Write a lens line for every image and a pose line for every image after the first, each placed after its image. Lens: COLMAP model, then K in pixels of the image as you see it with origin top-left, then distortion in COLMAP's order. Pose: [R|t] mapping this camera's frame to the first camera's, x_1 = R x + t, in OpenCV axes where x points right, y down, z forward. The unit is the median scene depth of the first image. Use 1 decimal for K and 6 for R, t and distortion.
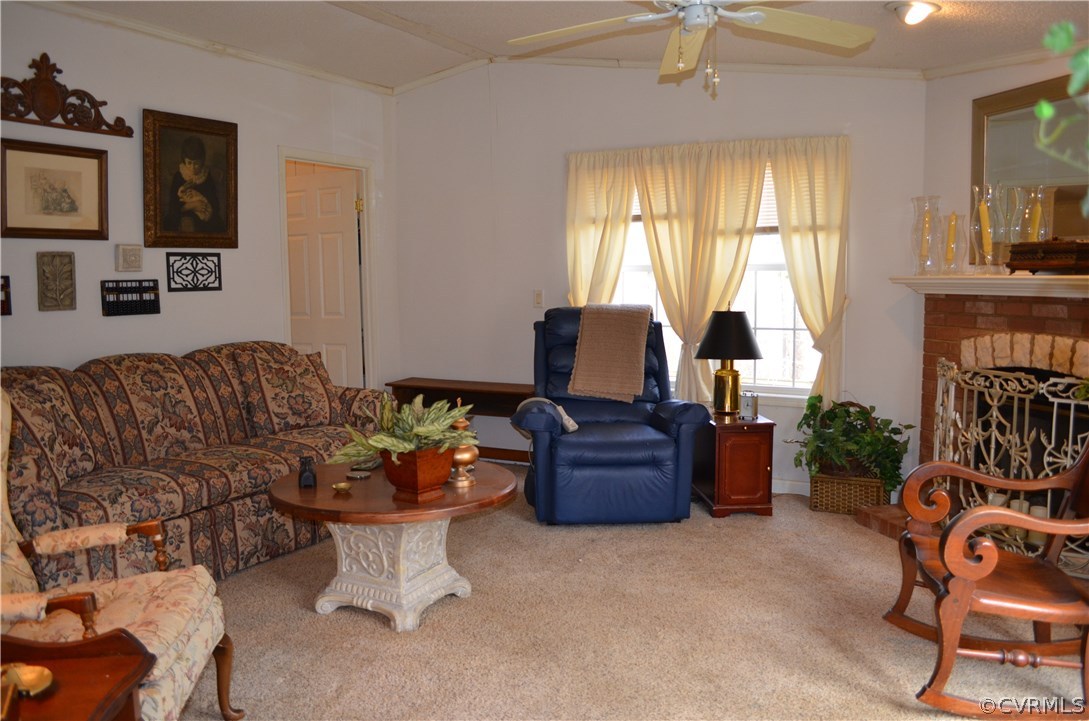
lens RADIAL K [[848.7, 0, 549.4], [0, 848.7, 363.0], [0, 0, 1]] dist [-0.089696, 0.021183]
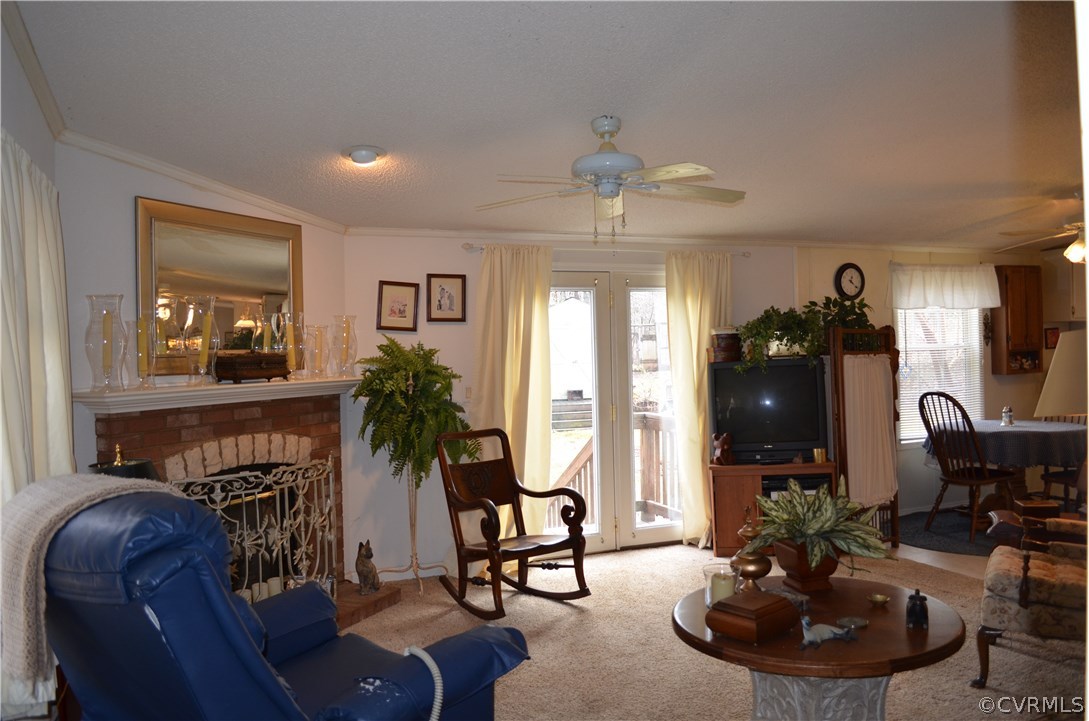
lens RADIAL K [[848.7, 0, 553.7], [0, 848.7, 356.7], [0, 0, 1]] dist [-0.089696, 0.021183]
pose [[-0.782718, 0.023895, 0.621917, -0.356654], [0.093617, 0.992414, 0.079692, -0.150735], [-0.615295, 0.120598, -0.779018, 1.261996]]
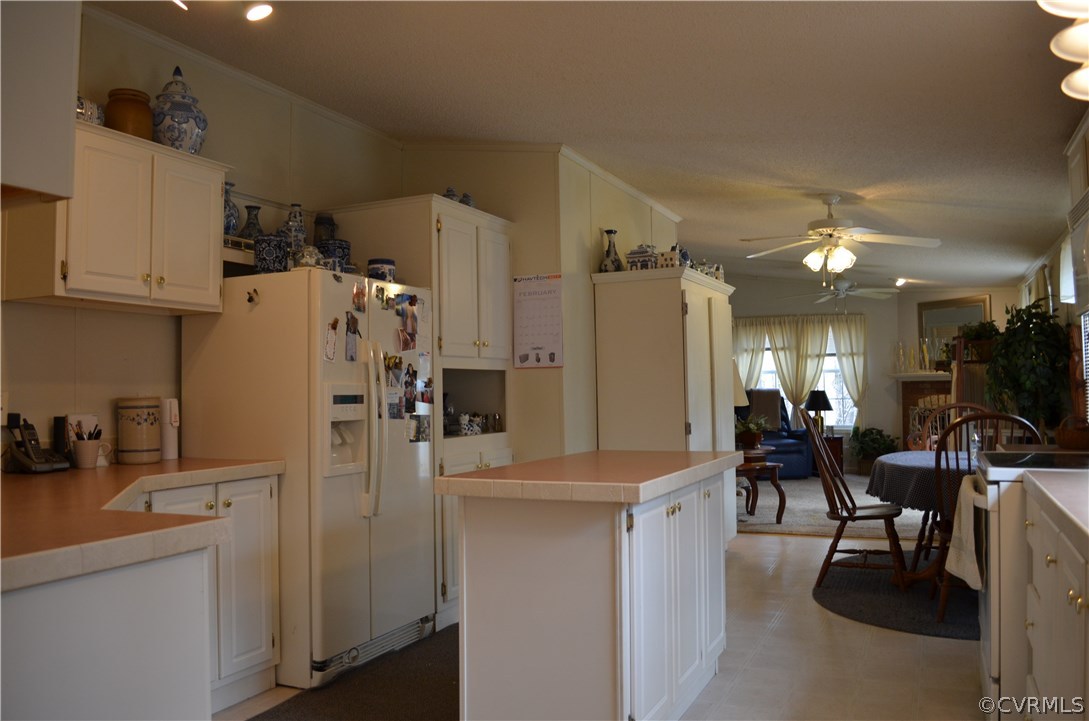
lens RADIAL K [[848.7, 0, 541.4], [0, 848.7, 355.2], [0, 0, 1]] dist [-0.089696, 0.021183]
pose [[0.997493, -0.001175, 0.070756, -0.704155], [0.010916, 0.990450, -0.137440, 0.151007], [-0.069919, 0.137868, 0.987980, -1.226377]]
